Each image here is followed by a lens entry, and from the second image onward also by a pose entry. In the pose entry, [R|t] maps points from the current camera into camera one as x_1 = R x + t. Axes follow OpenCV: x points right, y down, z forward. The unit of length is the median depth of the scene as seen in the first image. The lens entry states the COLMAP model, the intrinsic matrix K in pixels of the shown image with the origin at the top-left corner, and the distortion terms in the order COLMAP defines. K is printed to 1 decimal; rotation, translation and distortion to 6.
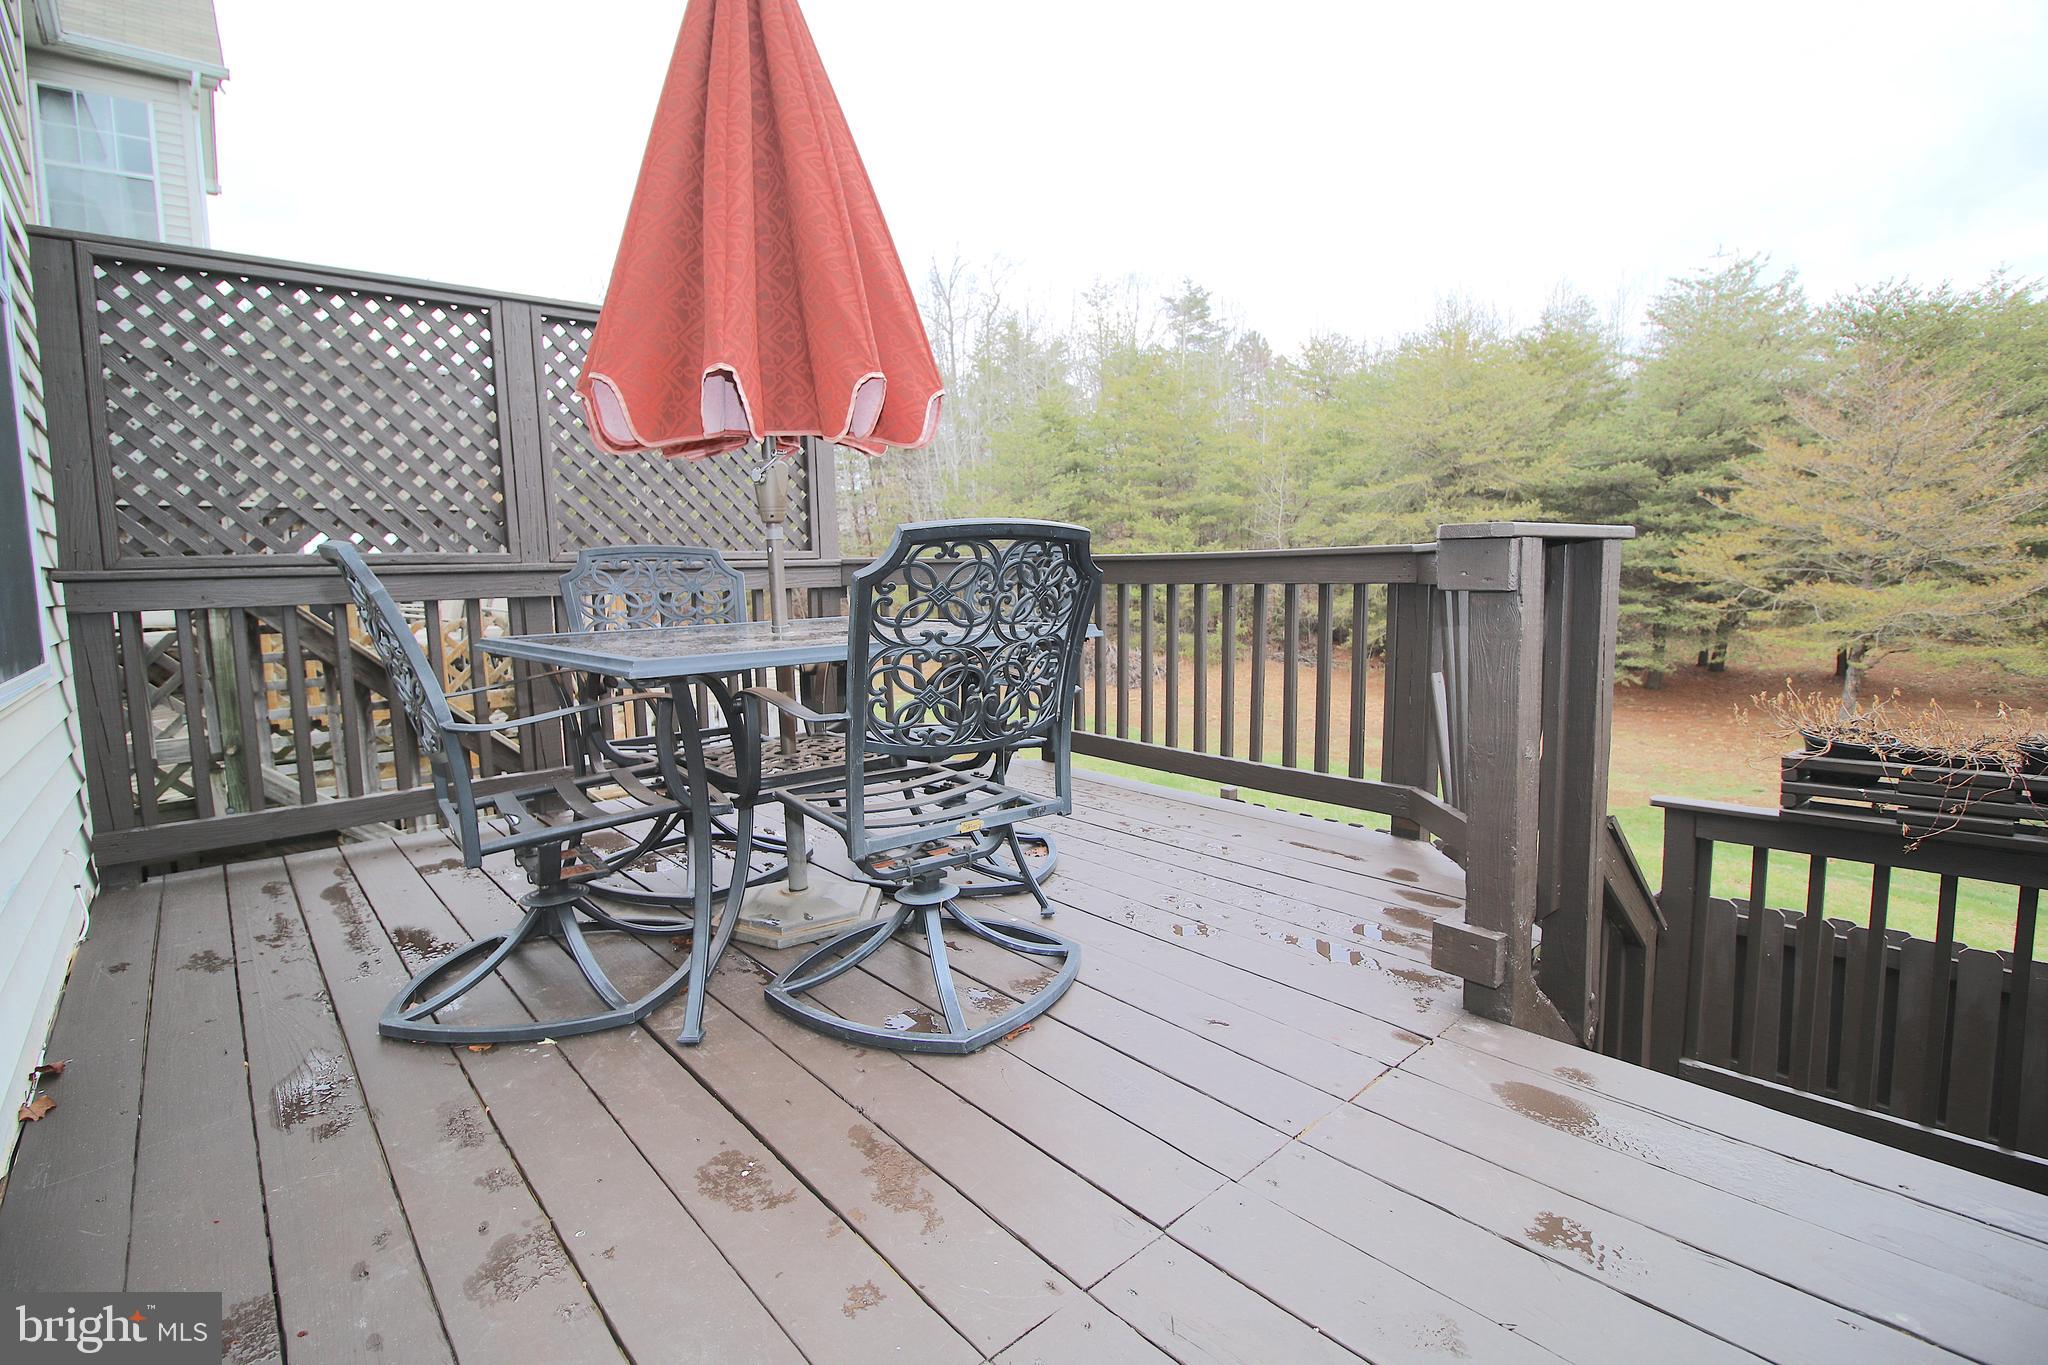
lens RADIAL K [[941.2, 0, 1027.5], [0, 941.2, 666.1], [0, 0, 1]] dist [0.000940, -0.014608]
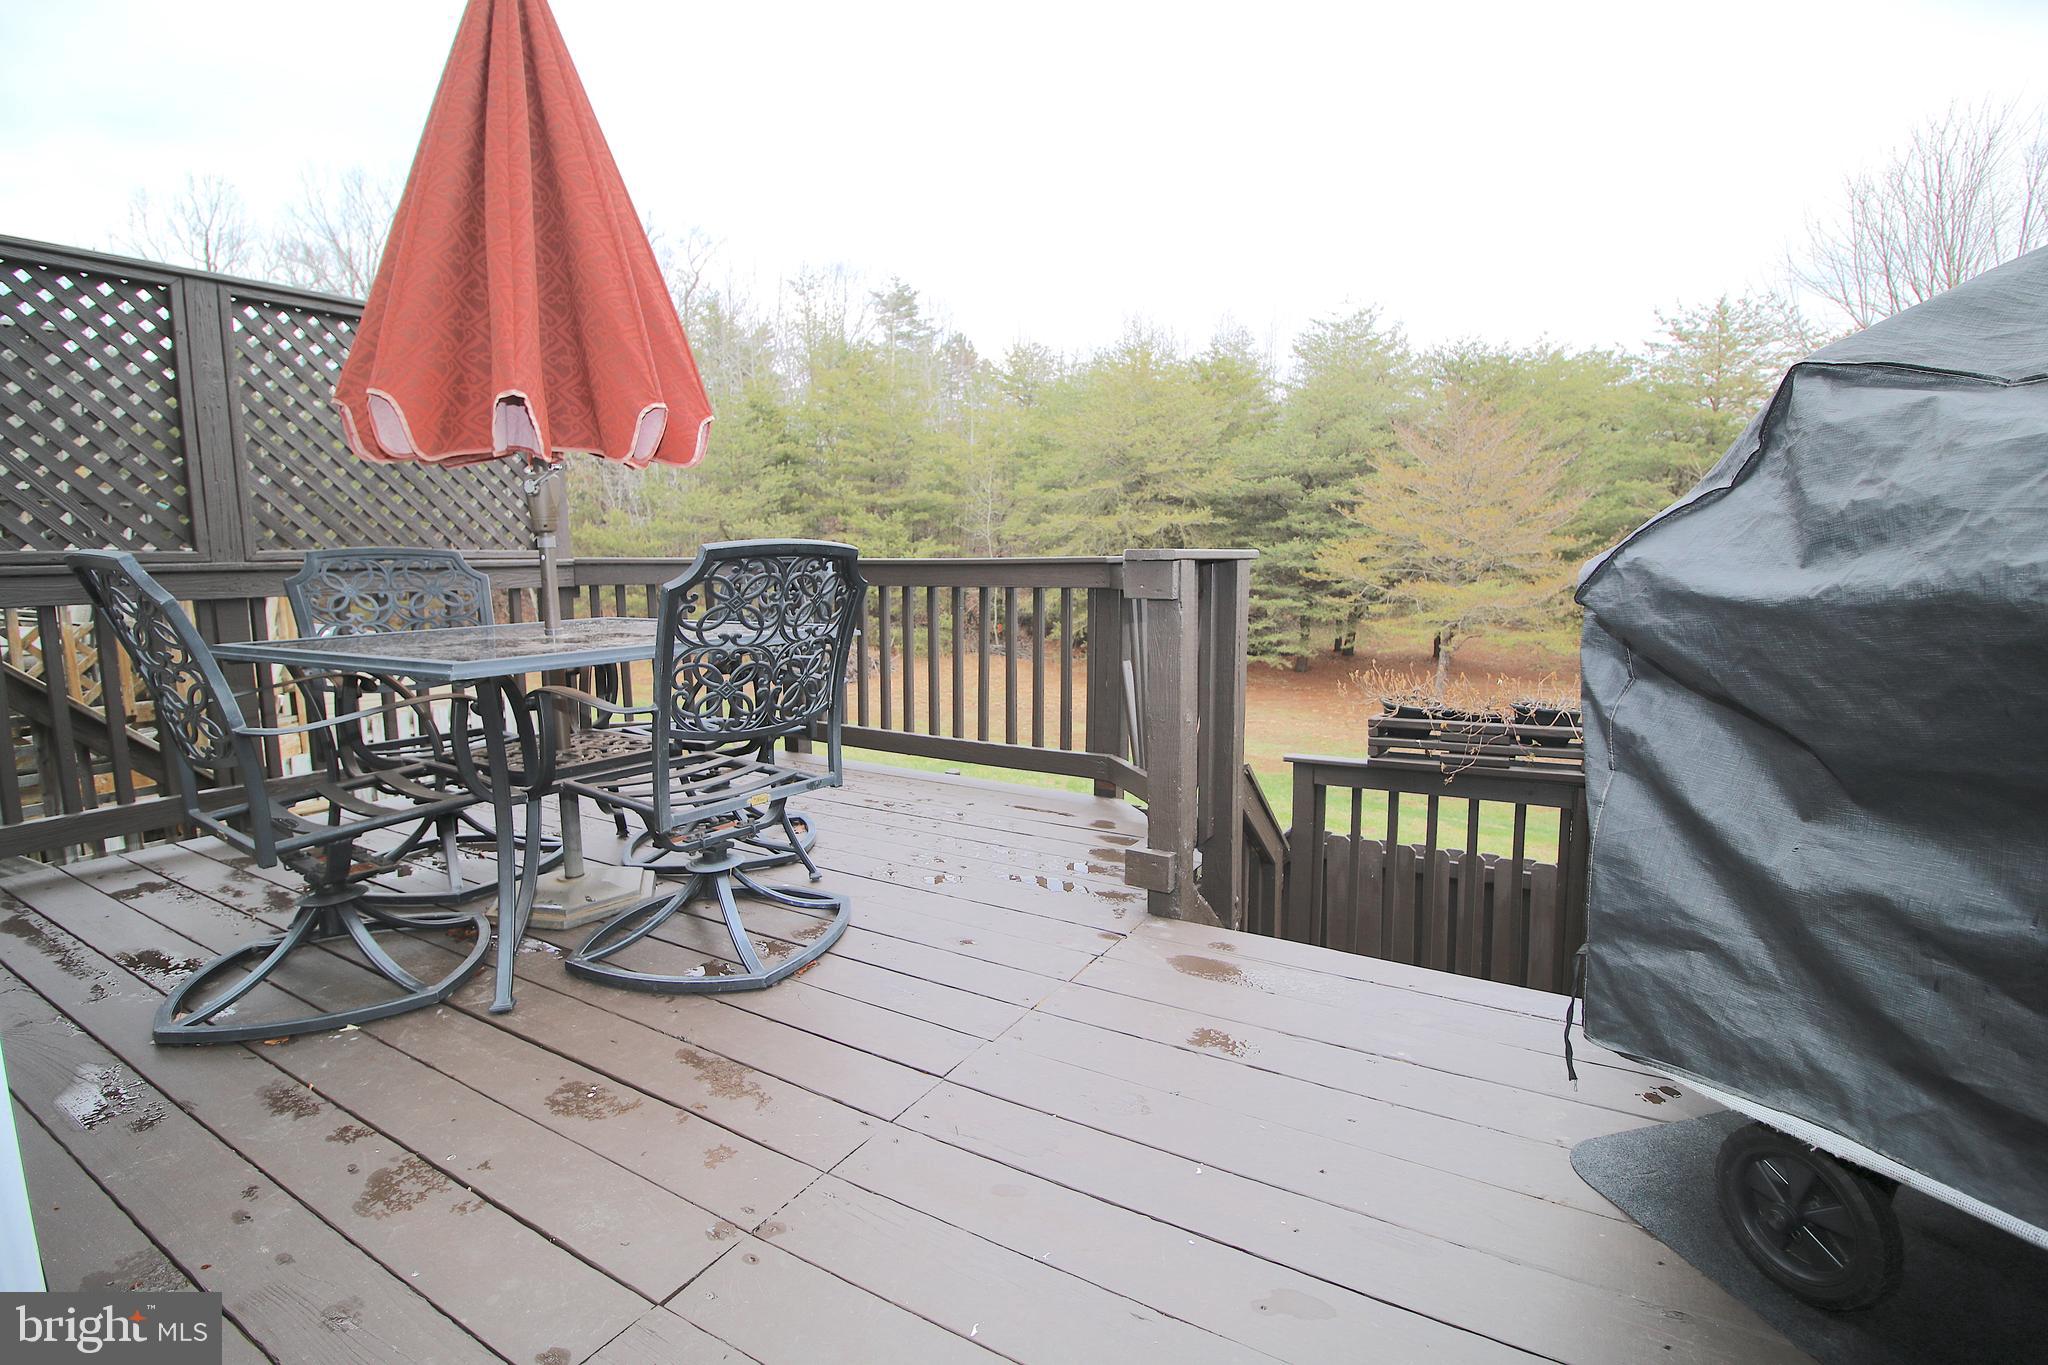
lens RADIAL K [[927.7, 0, 1024.0], [0, 927.7, 682.5], [0, 0, 1]] dist [-0.003554, -0.000531]
pose [[0.956003, -0.026588, 0.292150, -0.052183], [0.019524, 0.999443, 0.027066, -0.000213], [-0.292707, -0.020171, 0.955989, -0.130572]]
